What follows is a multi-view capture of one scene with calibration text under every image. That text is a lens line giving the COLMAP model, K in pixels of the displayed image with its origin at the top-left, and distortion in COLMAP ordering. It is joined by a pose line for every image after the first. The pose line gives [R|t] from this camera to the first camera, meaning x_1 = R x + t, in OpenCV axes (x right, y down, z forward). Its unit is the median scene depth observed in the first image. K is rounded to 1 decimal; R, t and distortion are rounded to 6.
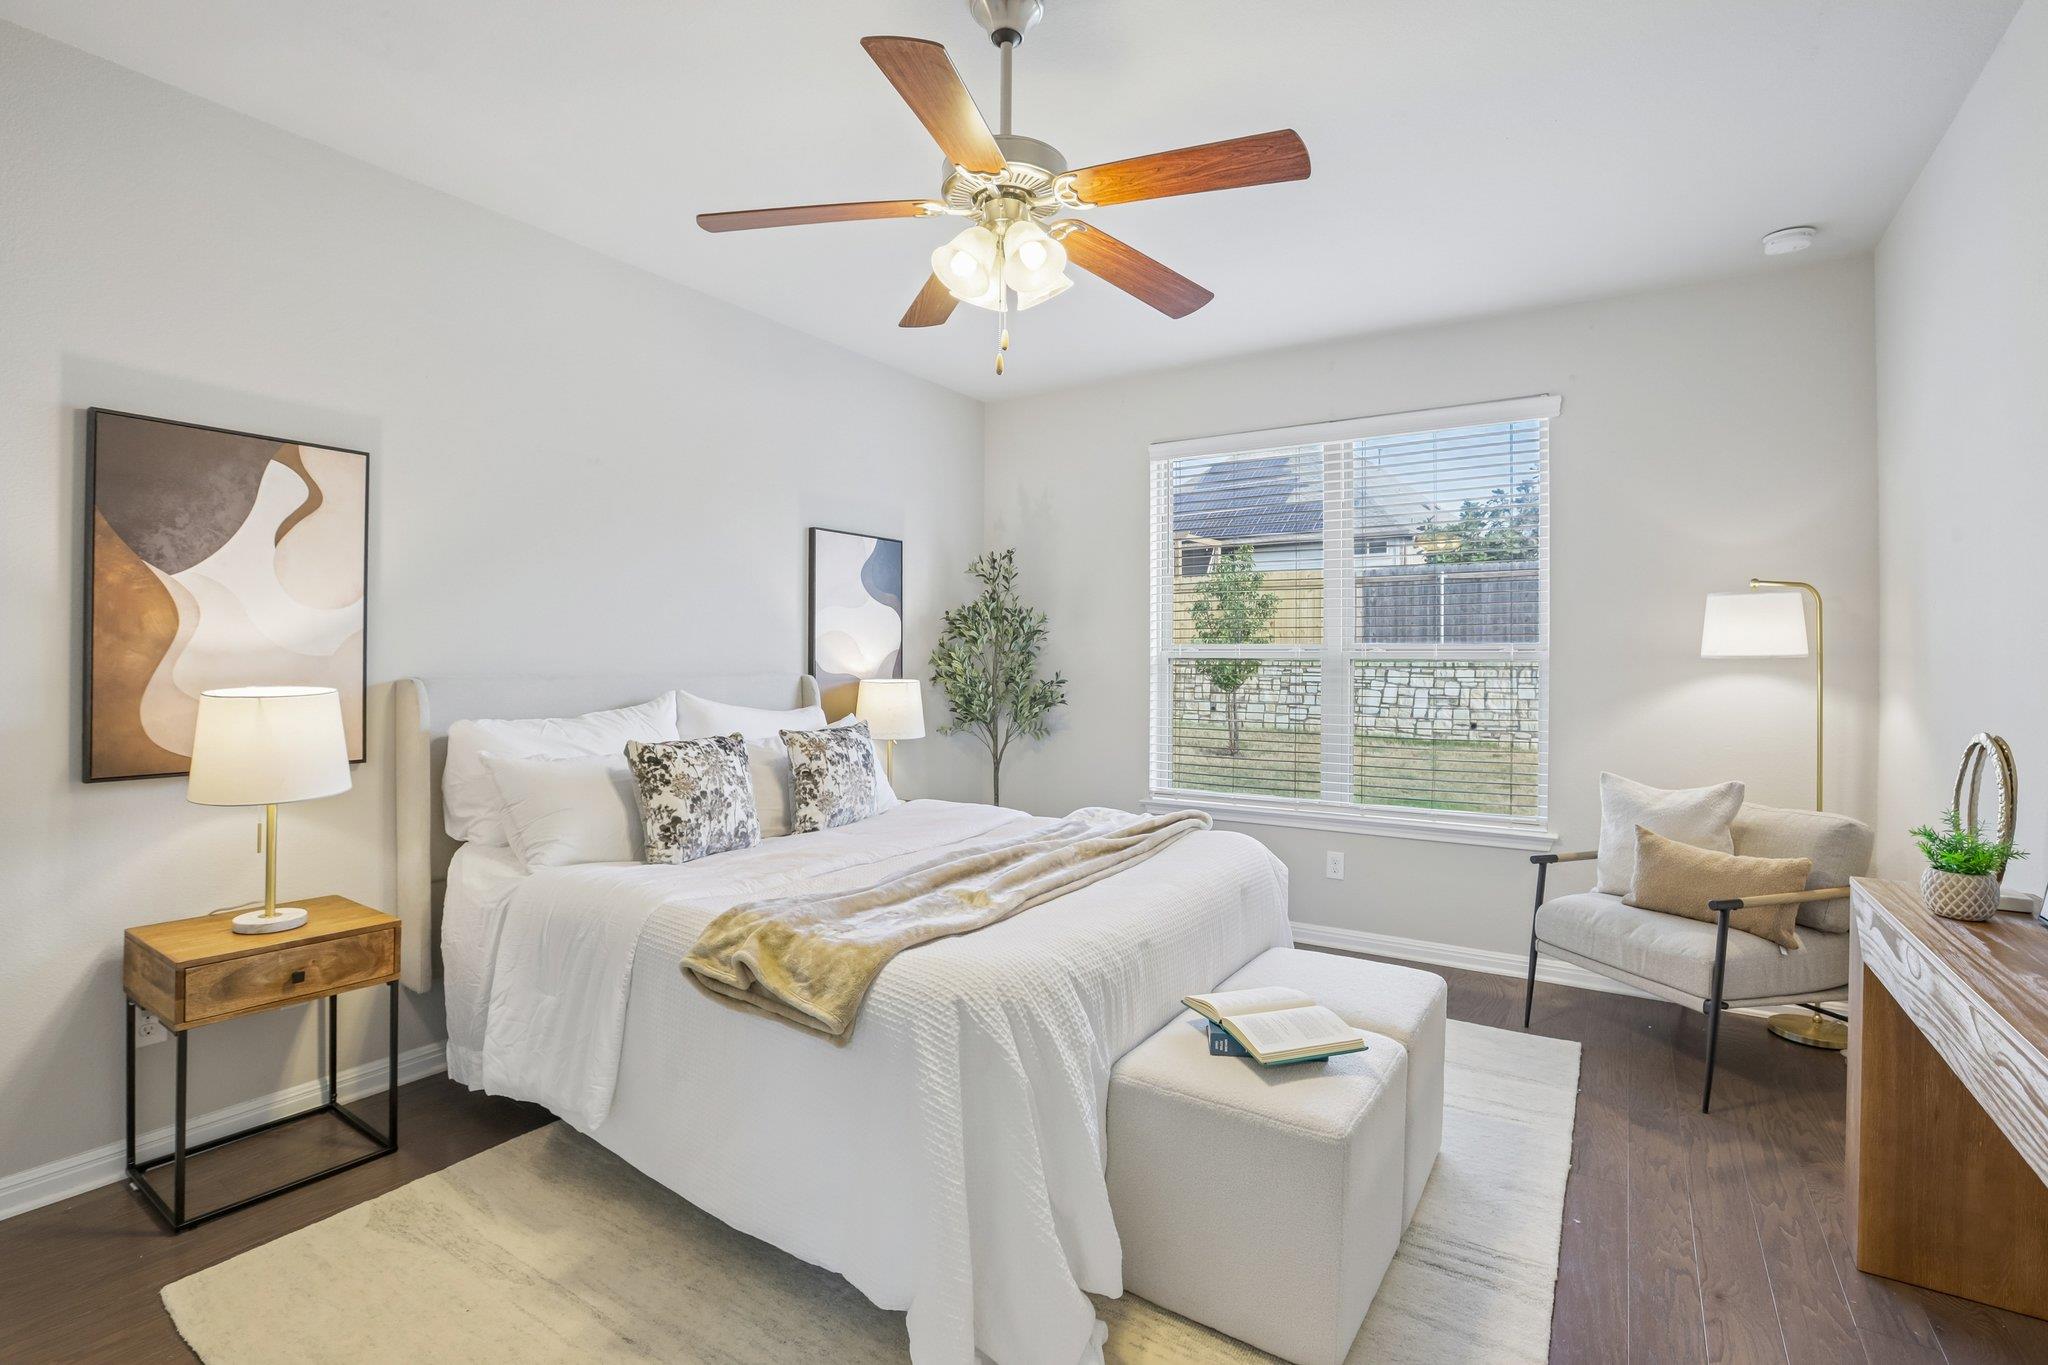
lens RADIAL K [[944.4, 0, 1010.2], [0, 944.4, 671.9], [0, 0, 1]] dist [-0.033862, 0.001791]
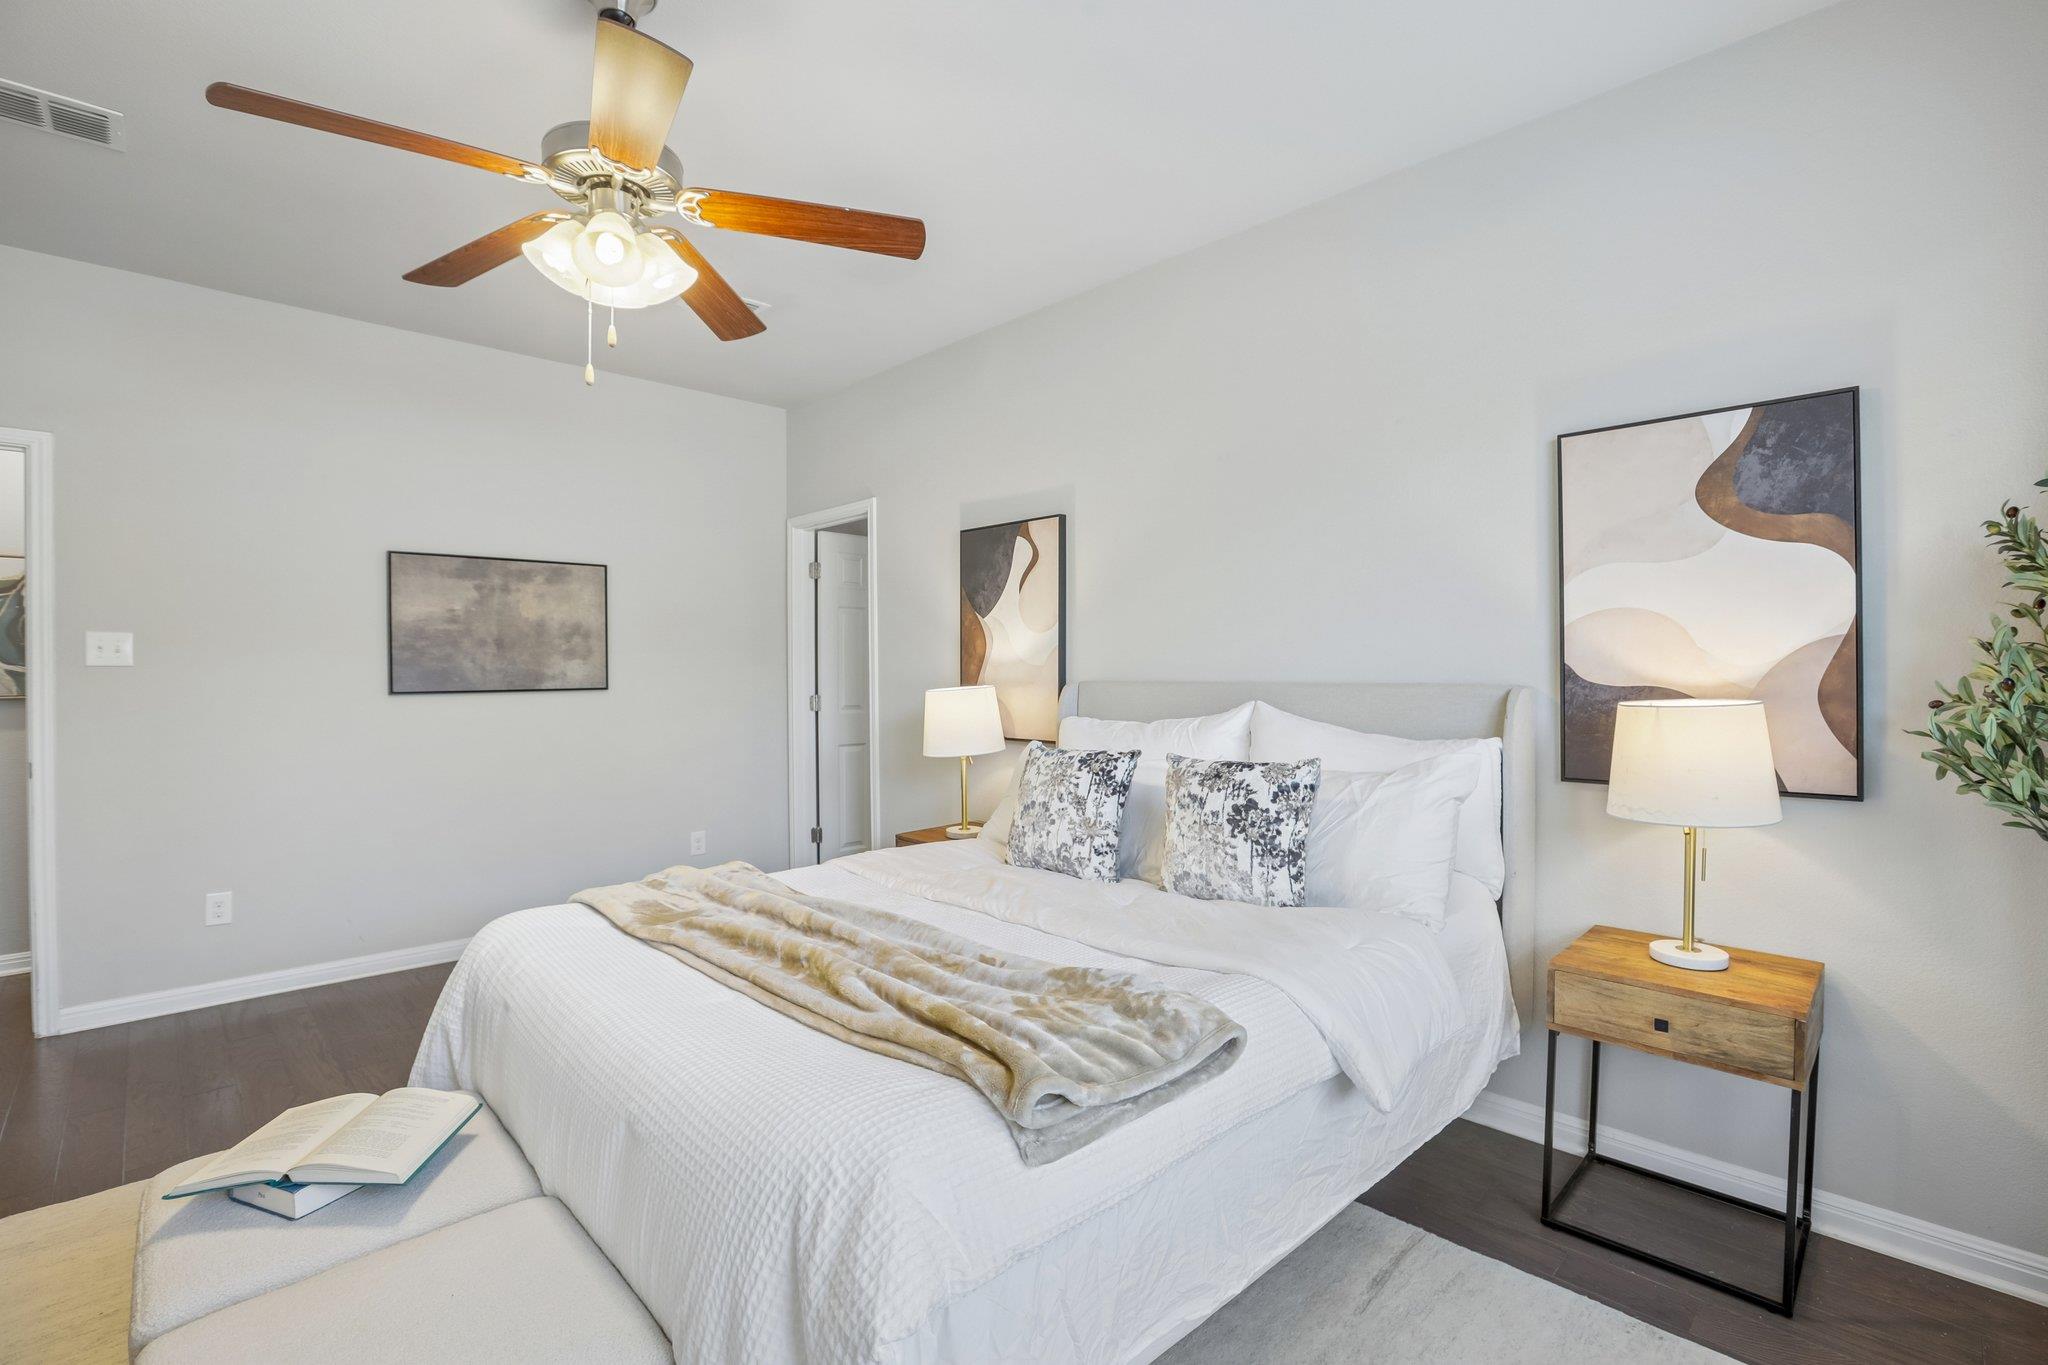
lens RADIAL K [[944.4, 0, 1010.0], [0, 944.4, 677.9], [0, 0, 1]] dist [-0.033862, 0.001791]
pose [[-0.212858, -0.006345, -0.977063, 0.609344], [-0.018099, 0.999833, -0.002549, 0.004267], [0.976916, 0.017141, -0.212937, 1.152579]]
